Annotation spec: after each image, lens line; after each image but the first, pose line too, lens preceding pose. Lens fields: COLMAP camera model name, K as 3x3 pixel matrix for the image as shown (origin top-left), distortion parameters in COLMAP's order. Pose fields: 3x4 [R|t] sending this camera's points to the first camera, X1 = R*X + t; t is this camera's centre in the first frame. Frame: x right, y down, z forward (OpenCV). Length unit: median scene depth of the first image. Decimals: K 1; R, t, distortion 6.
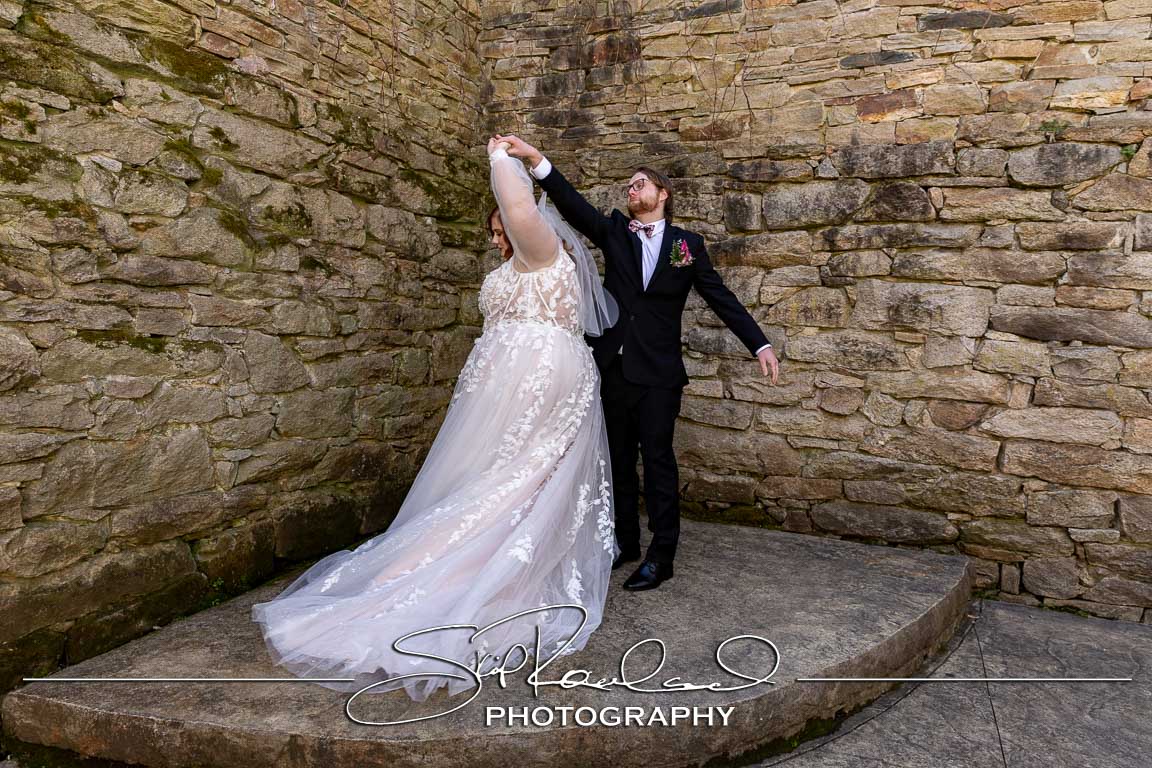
lens RADIAL K [[764.6, 0, 589.9], [0, 764.6, 379.0], [0, 0, 1]] dist [0.006570, 0.001947]
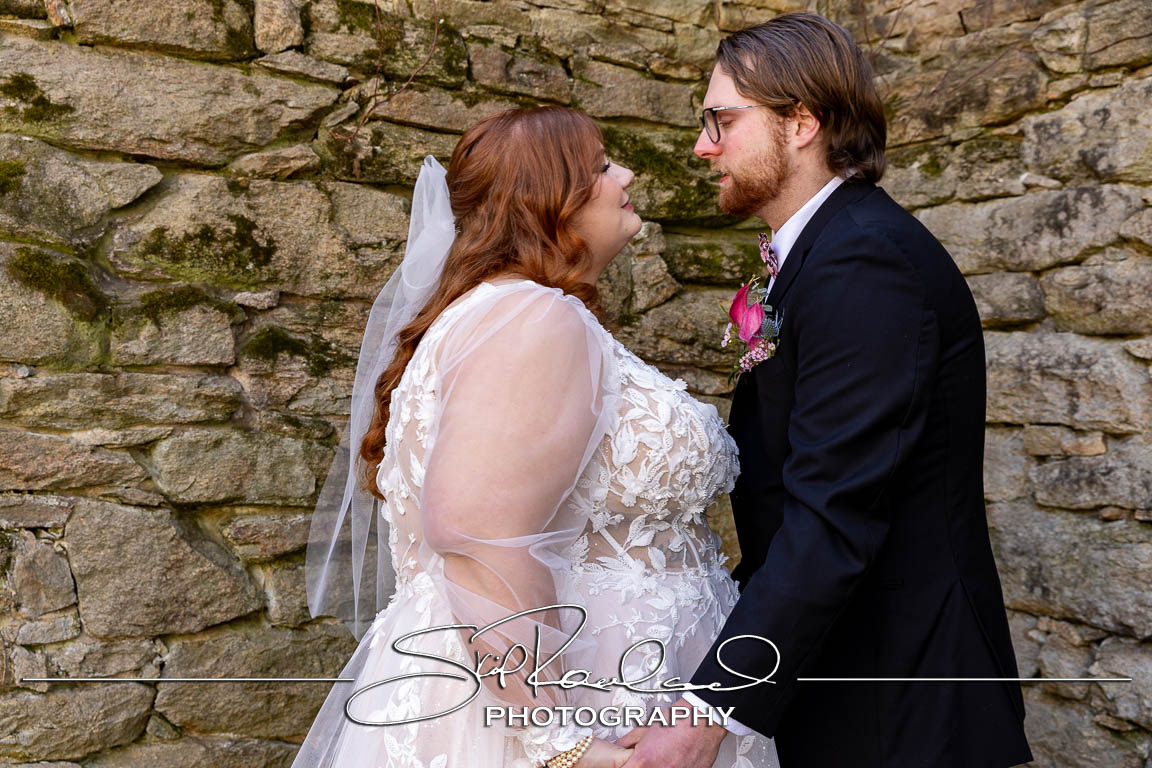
lens RADIAL K [[1242.0, 0, 559.9], [0, 1242.0, 376.4], [0, 0, 1]] dist [0.002835, 0.000000]
pose [[0.809302, -0.022552, -0.586959, 0.186112], [-0.038121, 0.995140, -0.090796, -0.066043], [0.586154, 0.095856, 0.804509, 0.465606]]
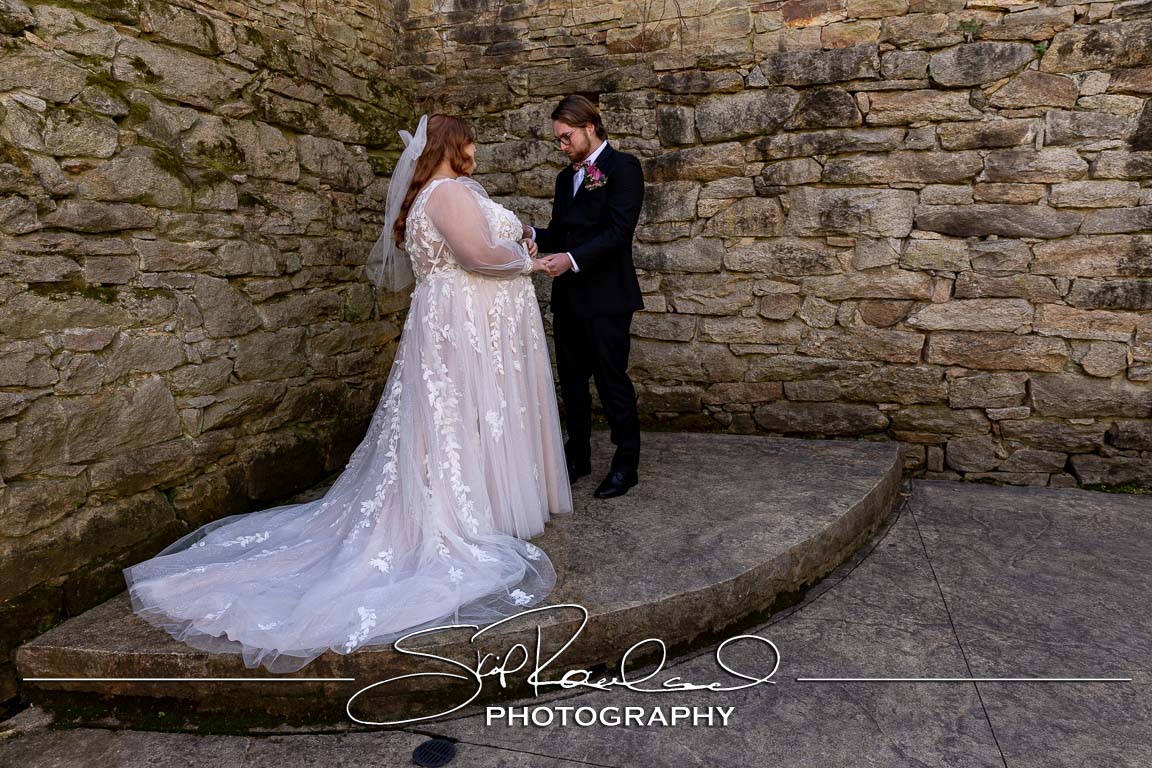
lens RADIAL K [[764.6, 0, 578.7], [0, 764.6, 394.8], [0, 0, 1]] dist [0.006570, 0.001947]
pose [[0.992542, -0.078940, 0.092895, -0.054788], [0.067626, 0.990564, 0.119205, 0.004332], [-0.101428, -0.112034, 0.988514, -0.024241]]
